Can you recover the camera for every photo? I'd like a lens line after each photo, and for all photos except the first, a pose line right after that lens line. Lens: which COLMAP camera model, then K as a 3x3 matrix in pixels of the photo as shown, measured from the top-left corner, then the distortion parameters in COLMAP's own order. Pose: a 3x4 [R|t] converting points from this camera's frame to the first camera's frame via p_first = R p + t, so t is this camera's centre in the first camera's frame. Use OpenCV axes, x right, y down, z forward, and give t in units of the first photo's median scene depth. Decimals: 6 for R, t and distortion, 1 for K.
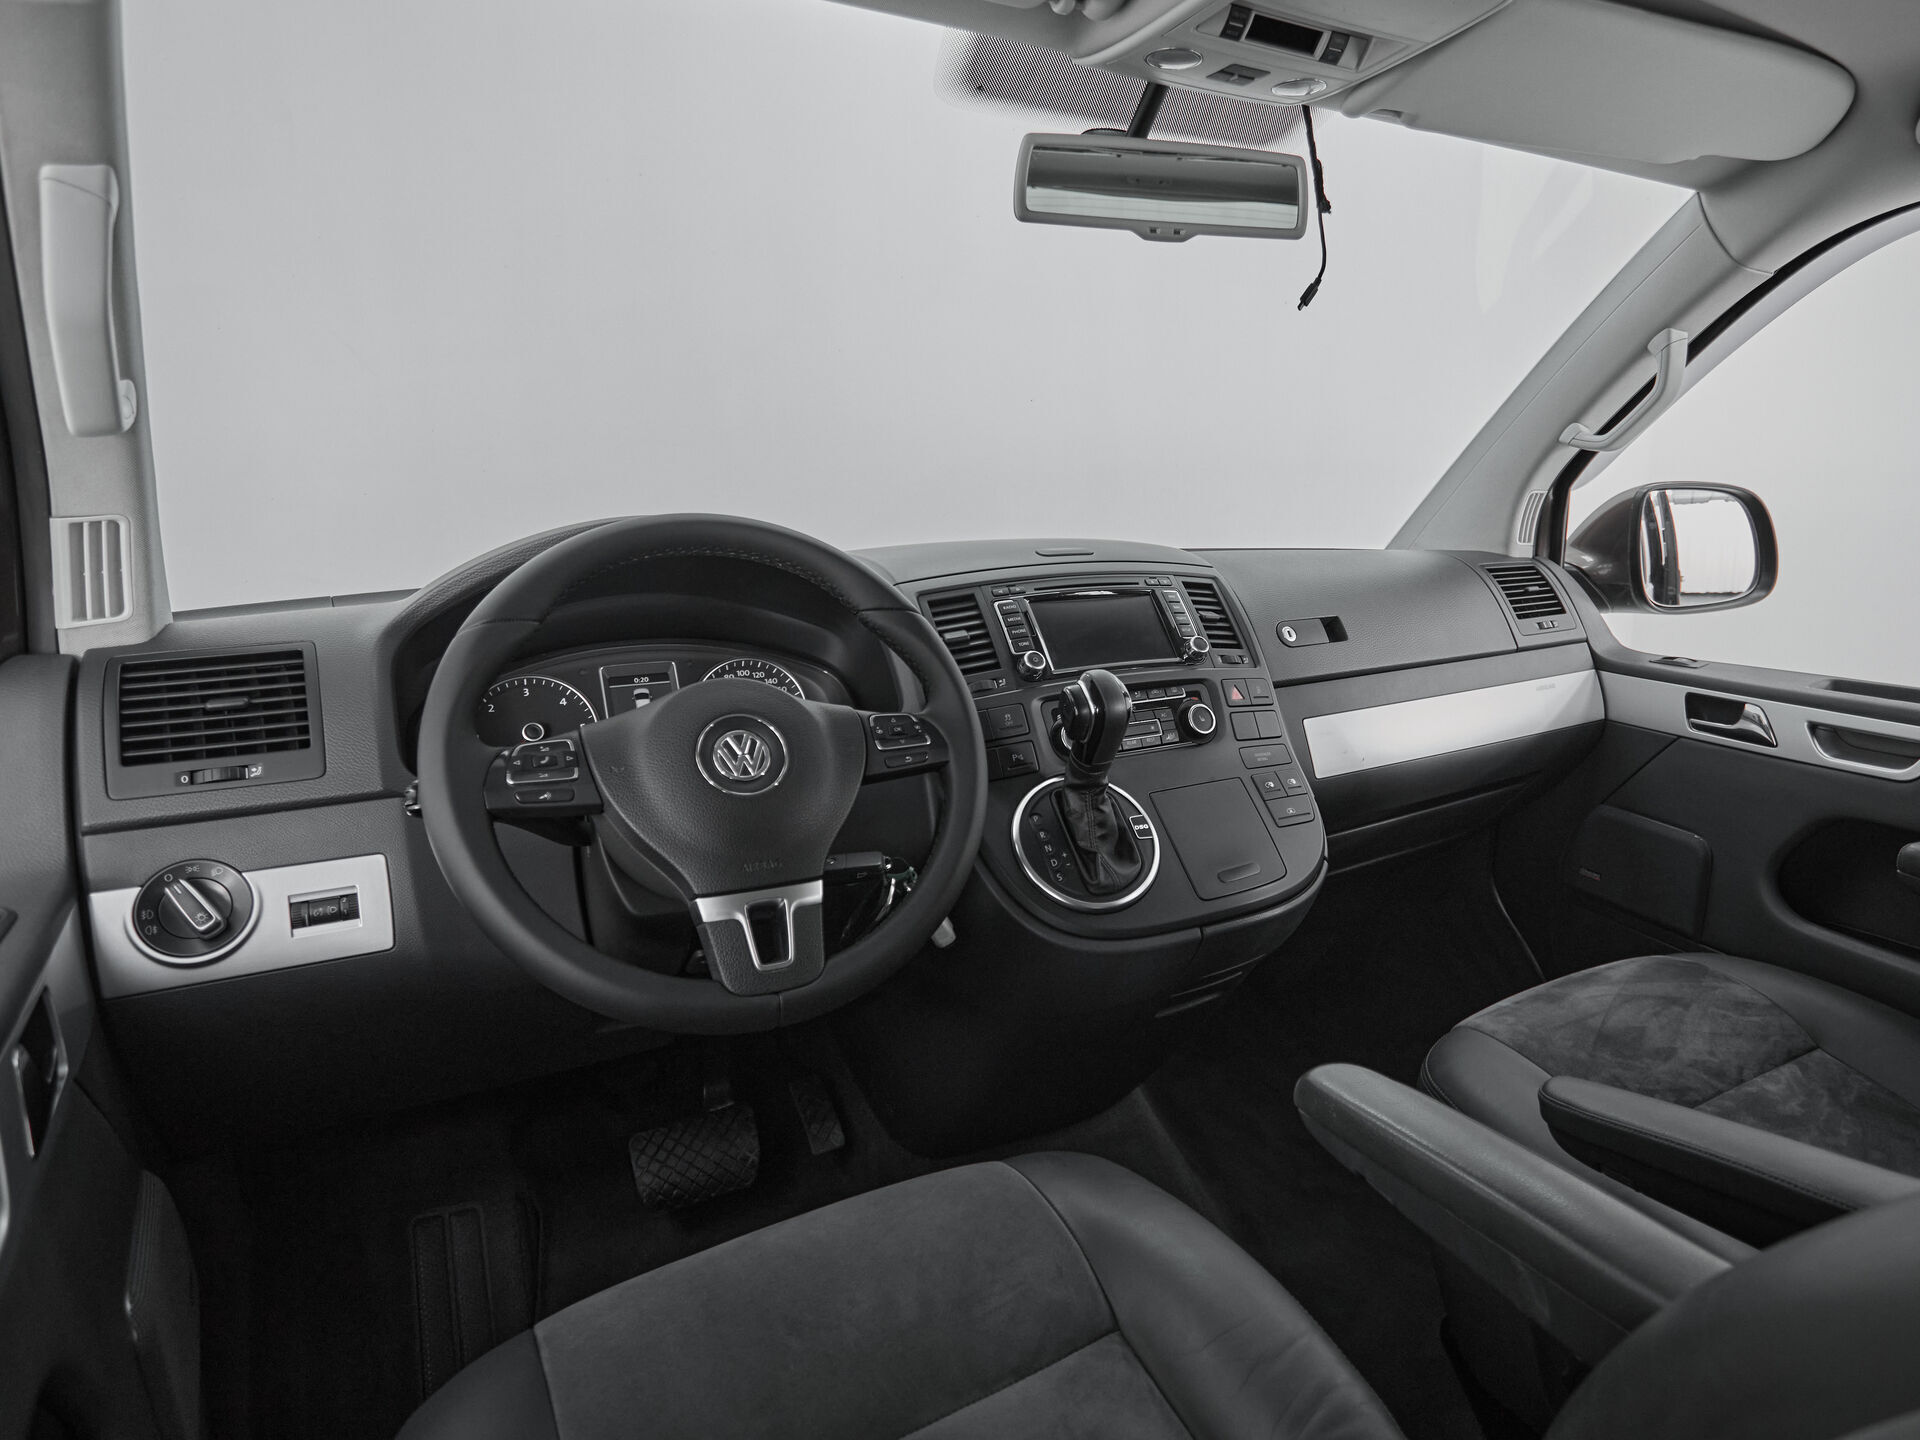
lens RADIAL K [[1107.8, 0, 1042.4], [0, 1107.8, 688.2], [0, 0, 1]] dist [-0.004179, 0.000667]
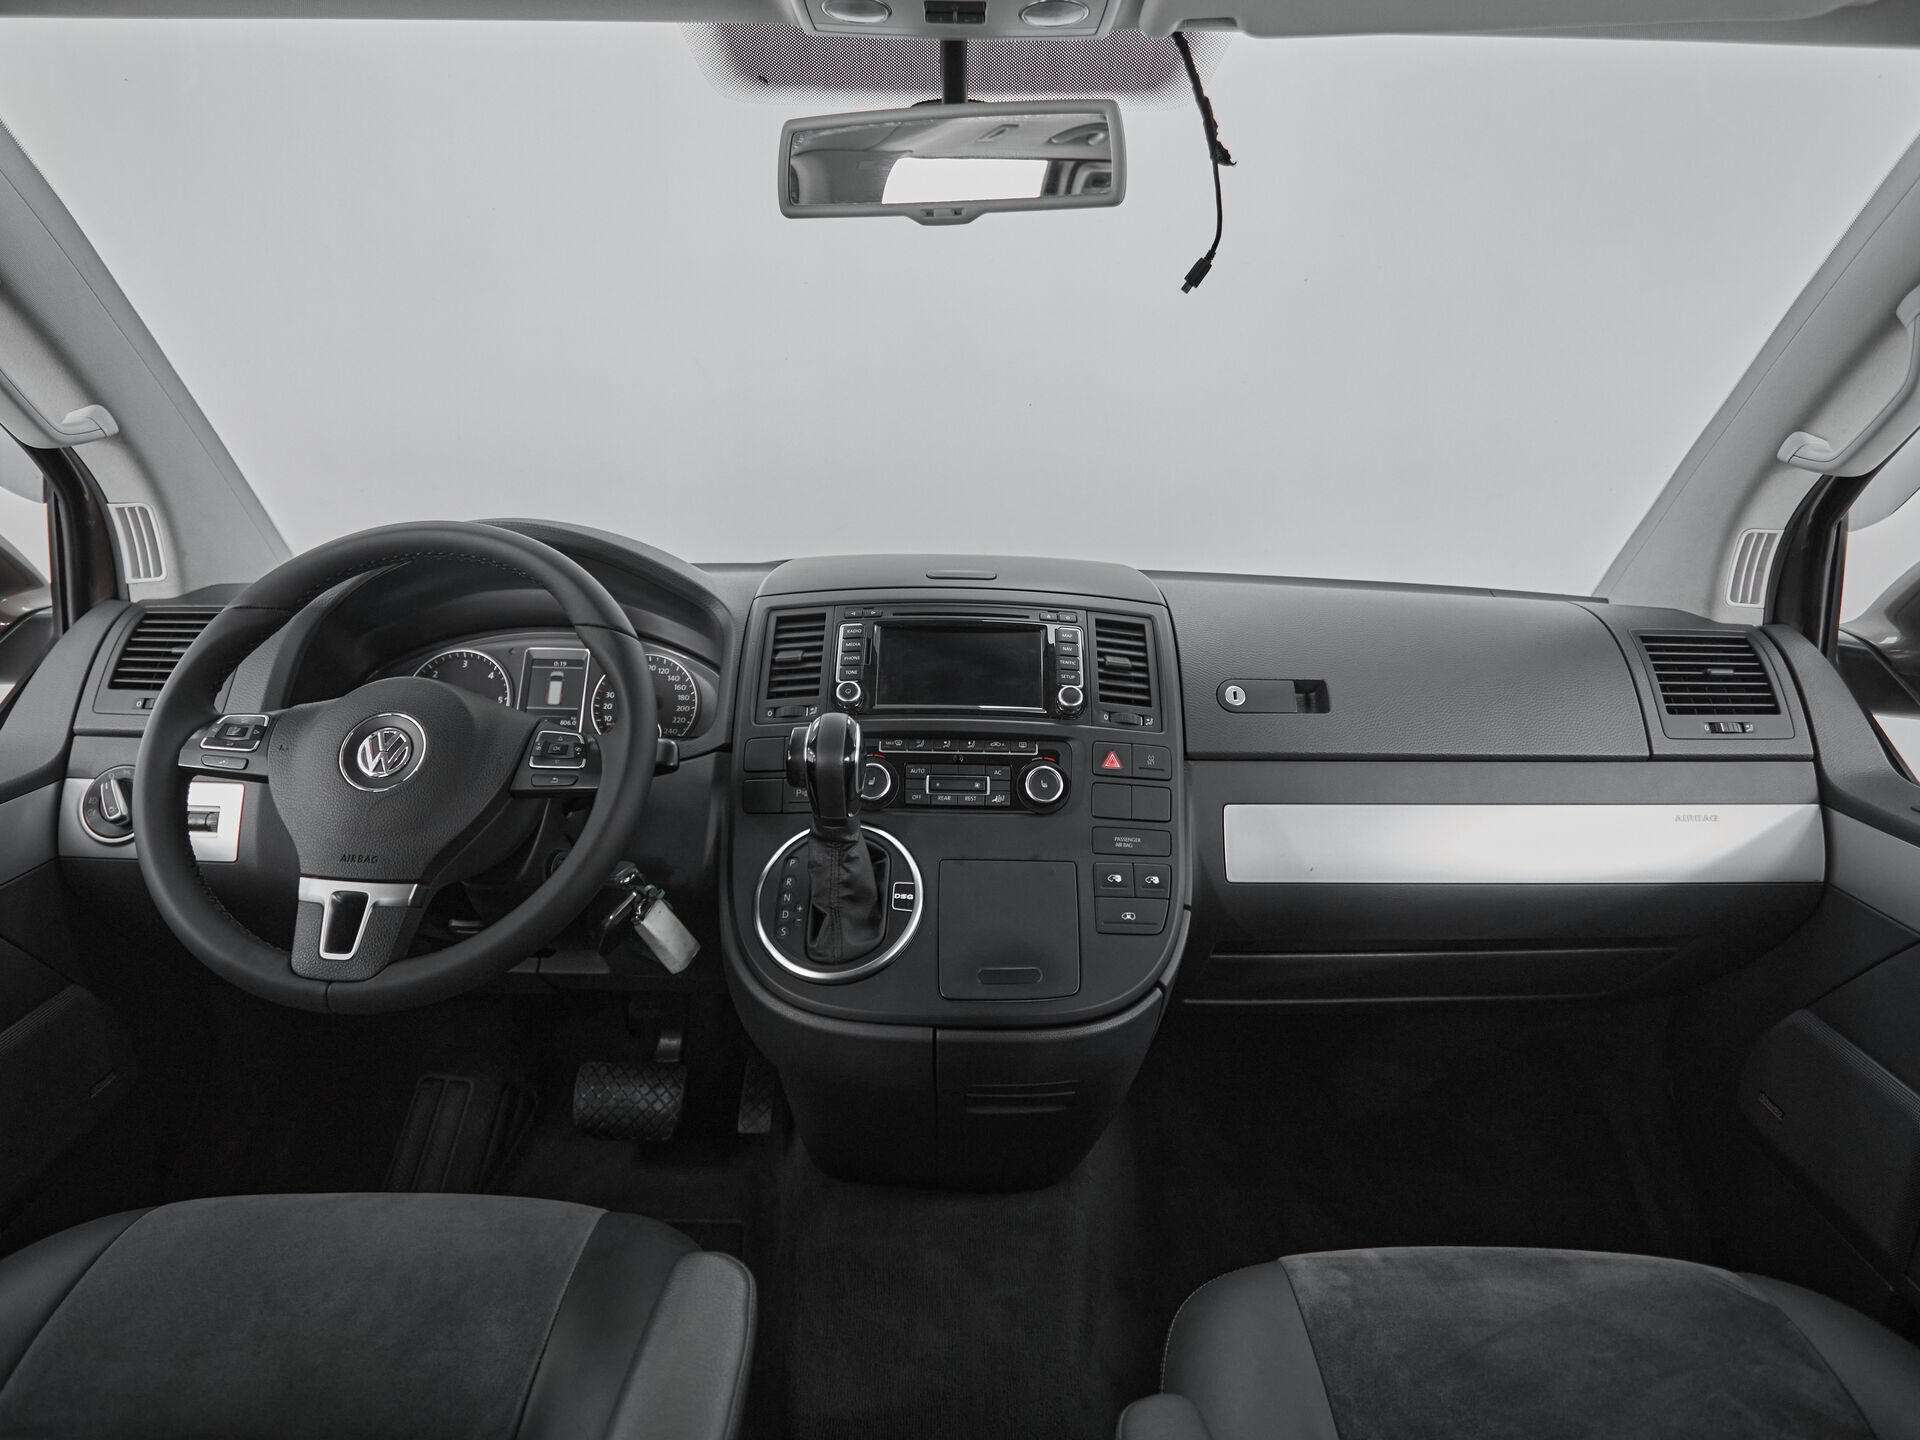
lens RADIAL K [[1049.9, 0, 933.1], [0, 1049.9, 662.2], [0, 0, 1]] dist [-0.001729, -0.002596]
pose [[0.861844, 0.114005, -0.494194, 0.472356], [-0.114772, 0.992971, 0.028911, -0.081021], [0.494016, 0.031803, 0.868871, 0.267917]]
